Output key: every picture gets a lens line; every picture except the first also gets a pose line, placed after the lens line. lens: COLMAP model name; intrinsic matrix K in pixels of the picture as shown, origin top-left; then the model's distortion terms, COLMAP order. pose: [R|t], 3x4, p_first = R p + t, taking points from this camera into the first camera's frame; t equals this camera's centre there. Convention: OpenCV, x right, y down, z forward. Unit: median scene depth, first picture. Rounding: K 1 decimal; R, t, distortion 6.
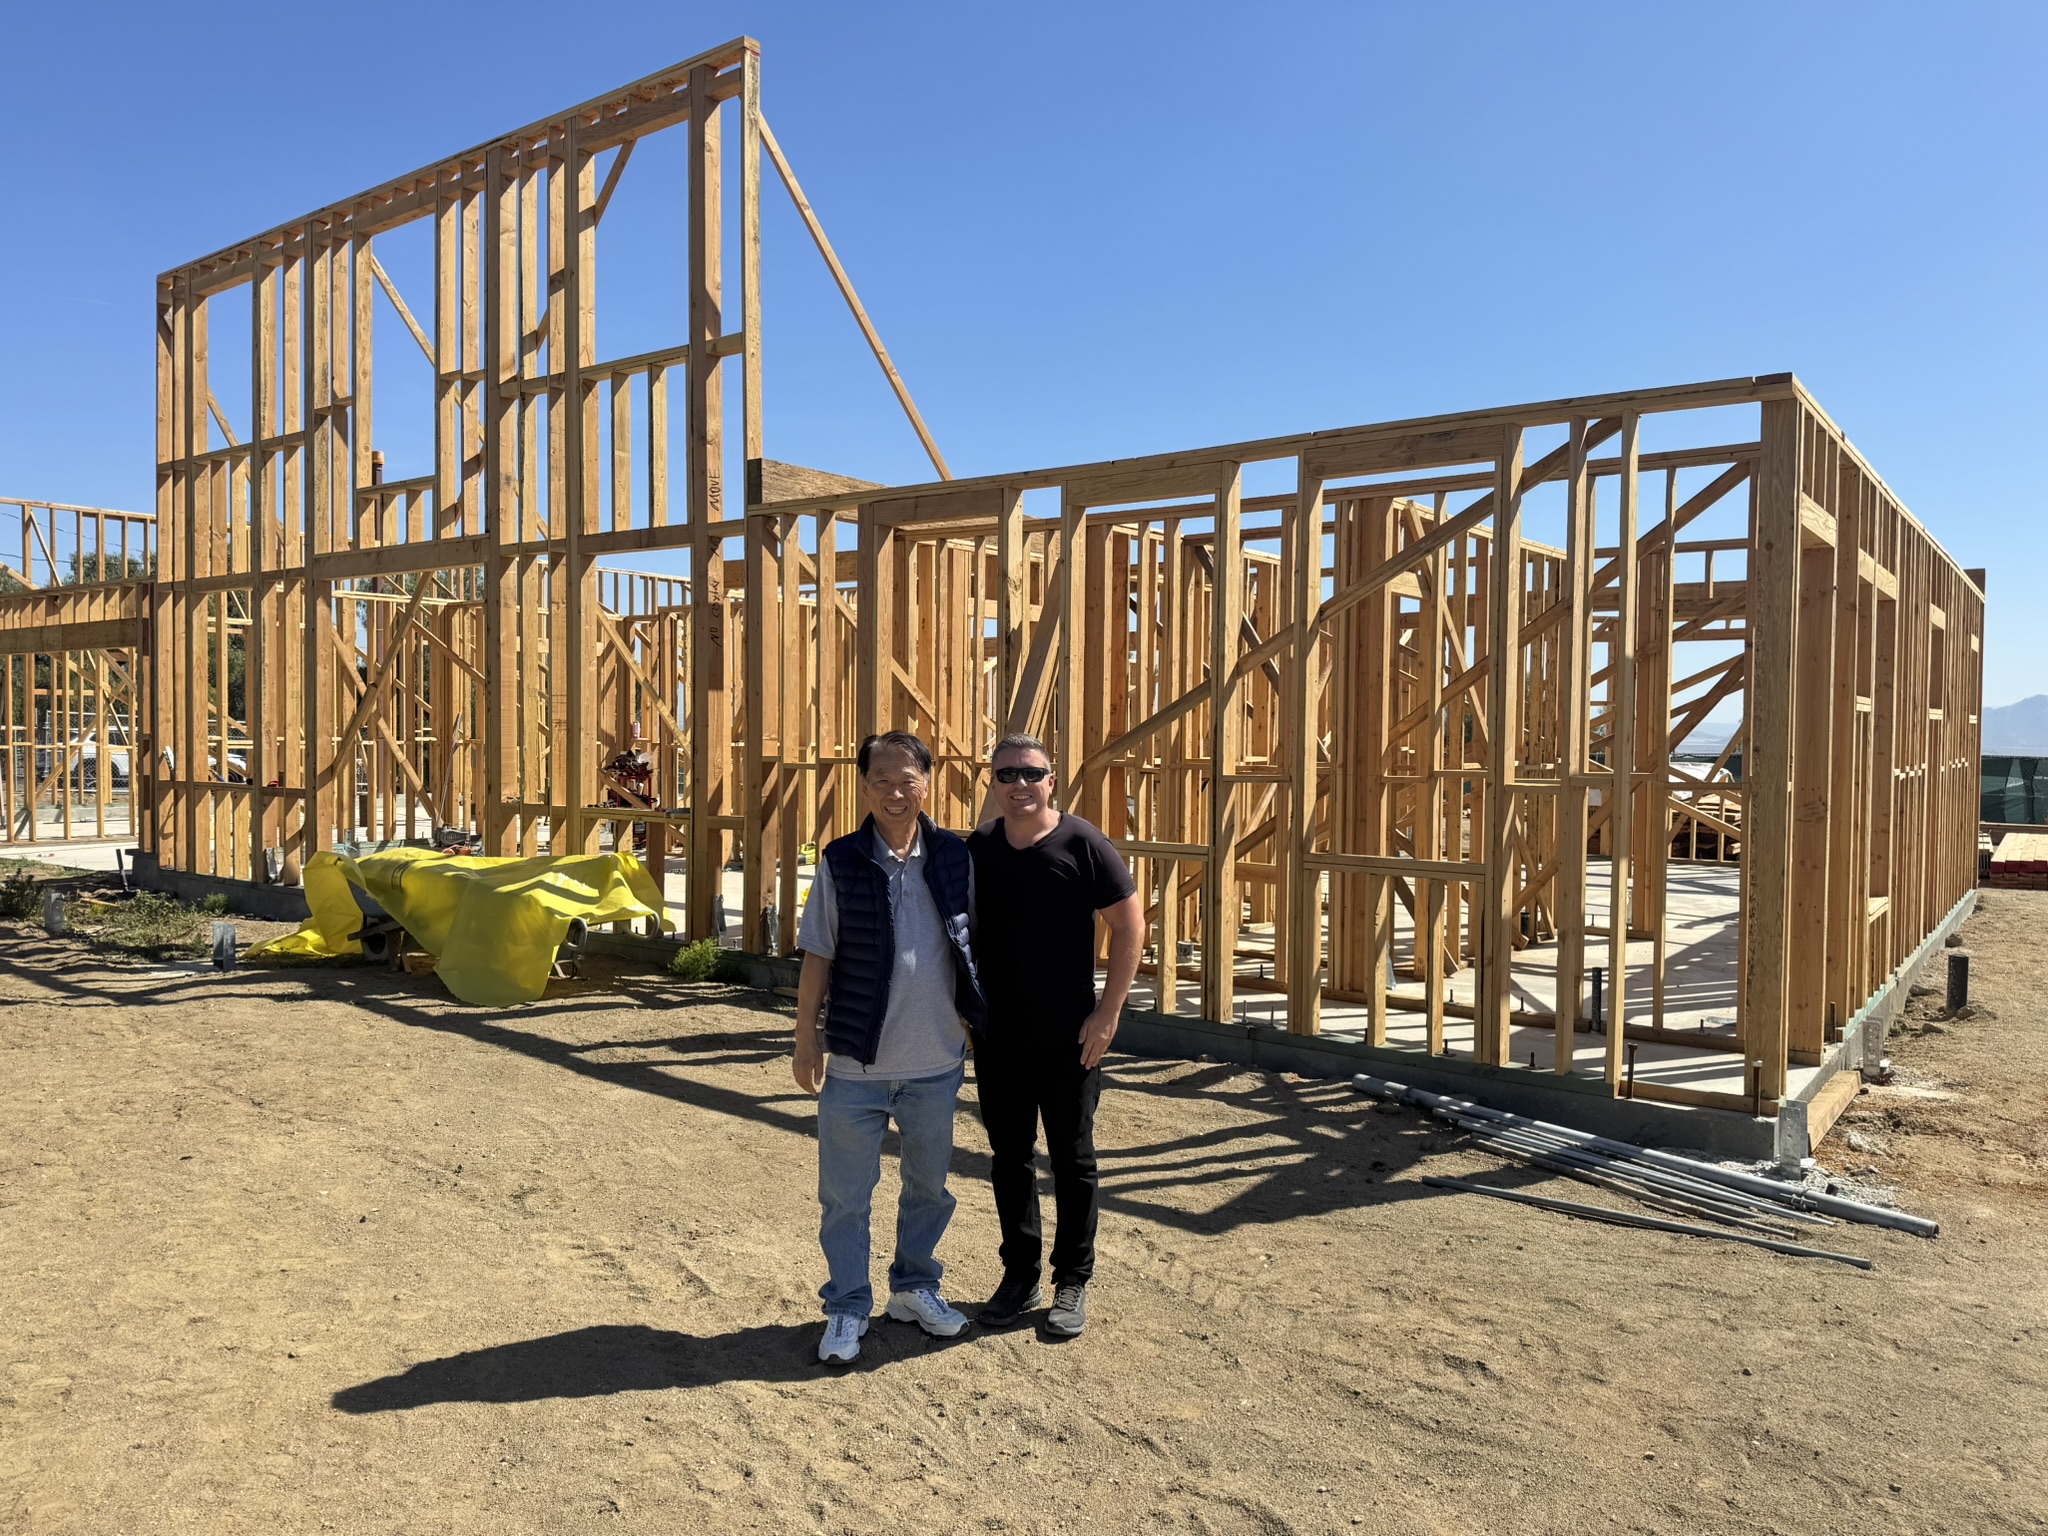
lens RADIAL K [[1435.7, 0, 1029.8], [0, 1435.7, 768.2], [0, 0, 1]] dist [0.052150, -0.080184]
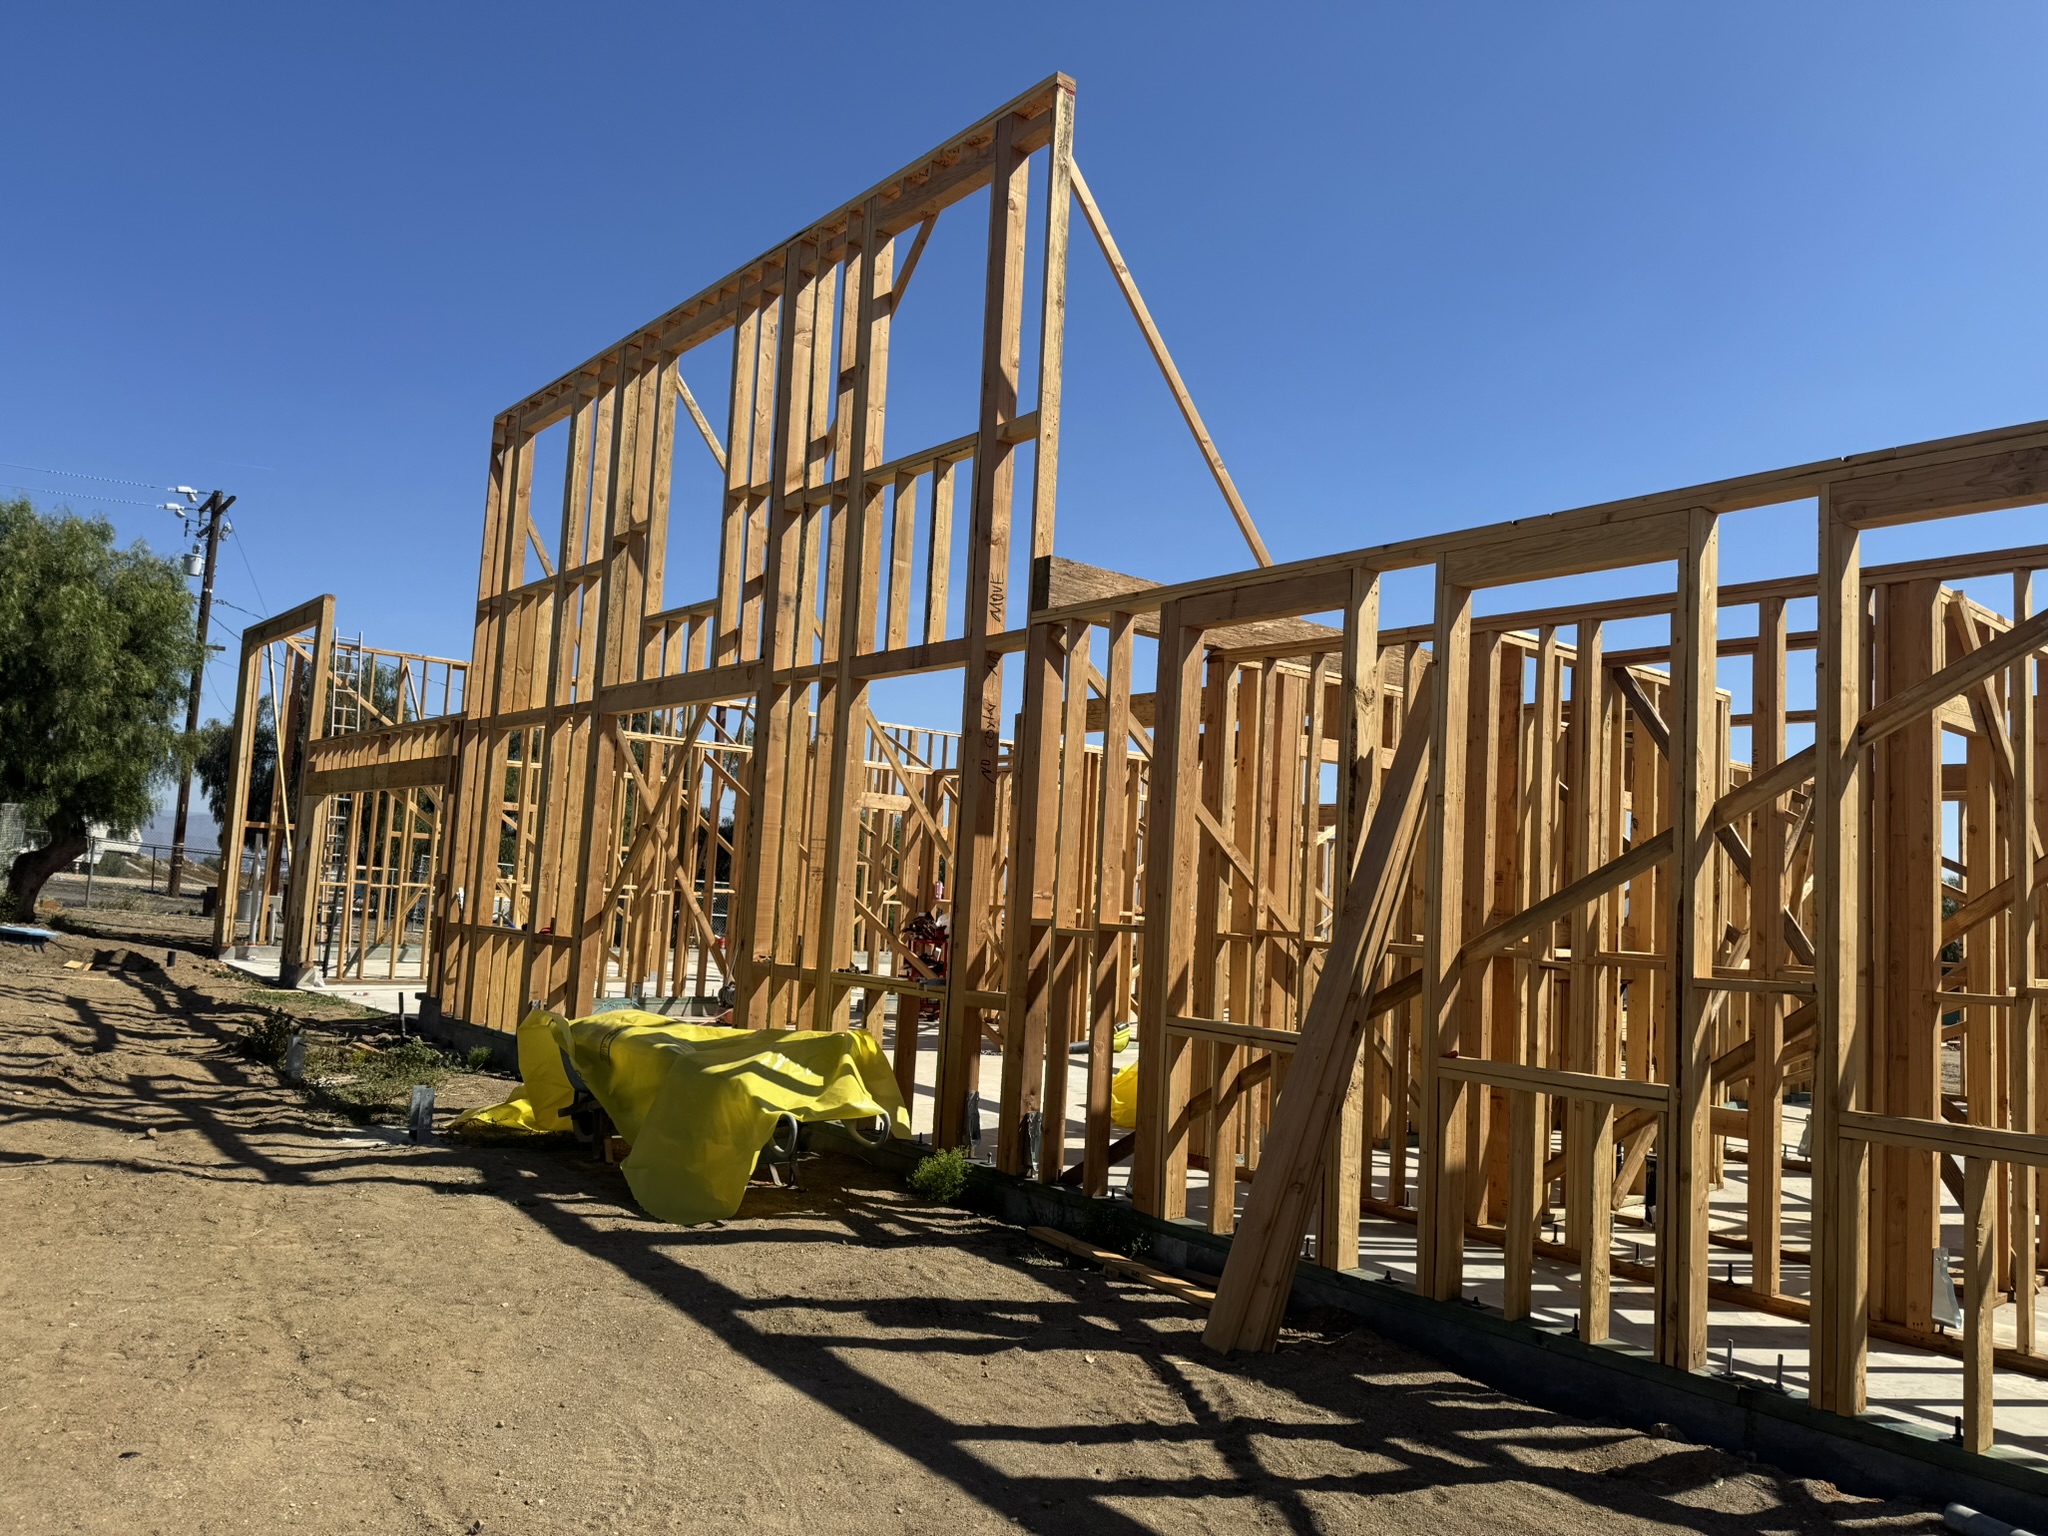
lens RADIAL K [[1425.0, 0, 1041.4], [0, 1425.0, 777.1], [0, 0, 1]] dist [0.153475, -0.279481]
pose [[0.974480, 0.023182, -0.223272, -0.006141], [-0.049413, 0.992408, -0.112625, 0.002560], [0.218966, 0.120783, 0.968228, 0.225245]]
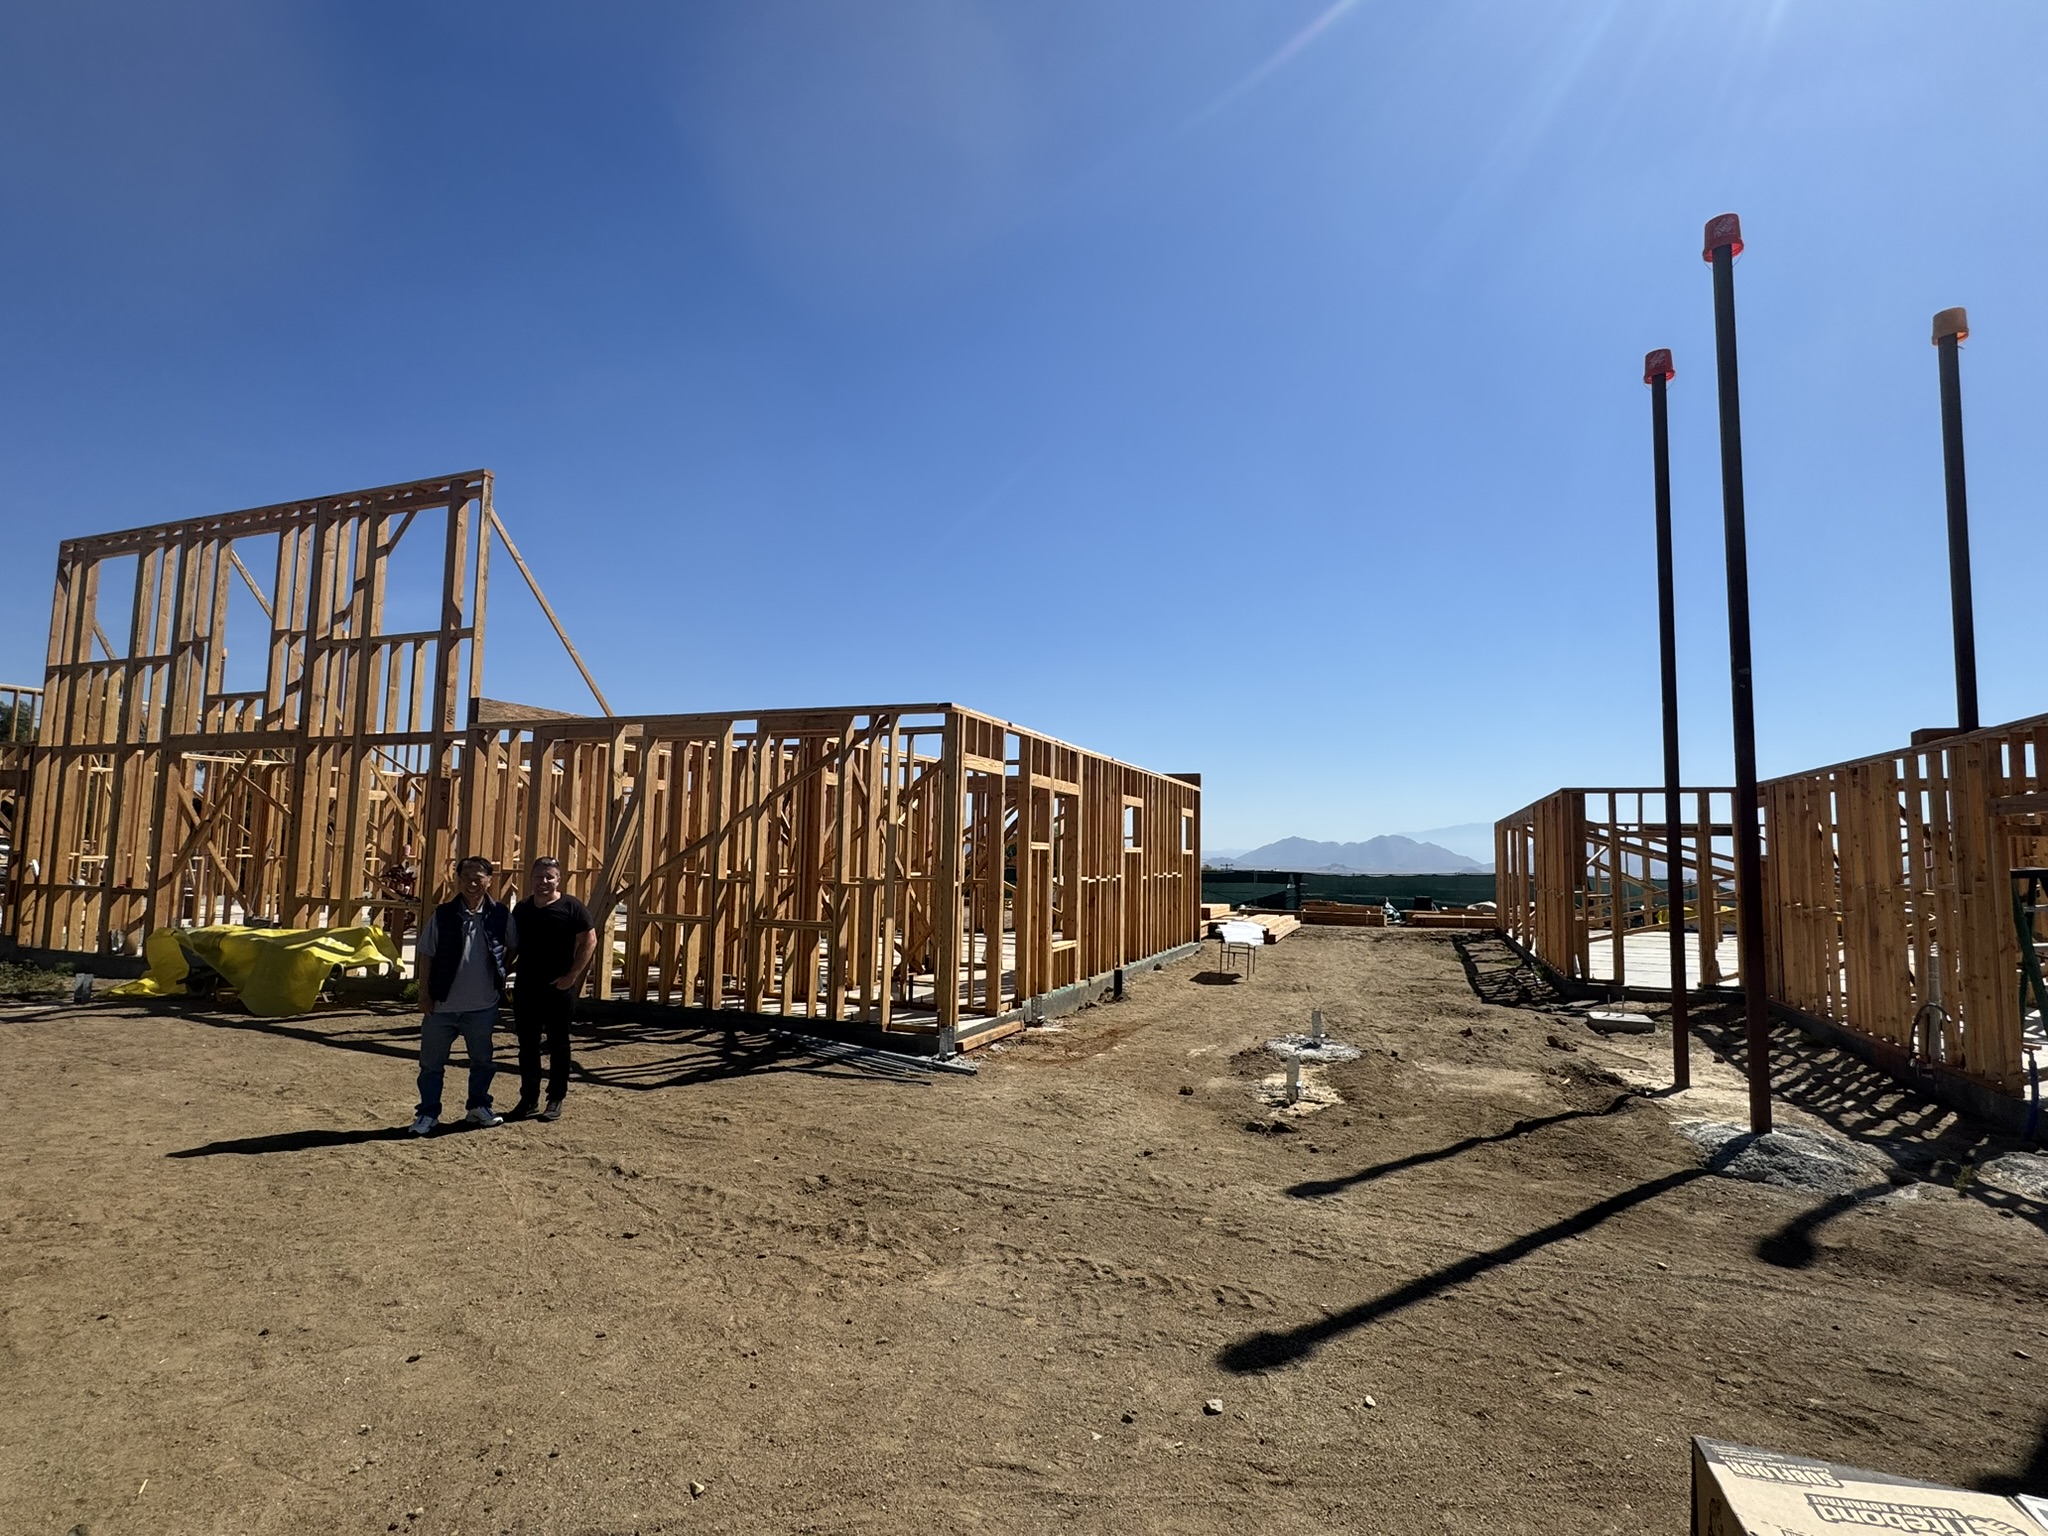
lens RADIAL K [[997.1, 0, 1024.0], [0, 997.1, 768.0], [0, 0, 1]] dist [-0.001482, -0.000600]
pose [[0.964492, 0.030894, 0.262298, 0.141018], [-0.001611, 0.993805, -0.111128, 0.003666], [-0.264106, 0.106759, 0.958567, -0.340657]]
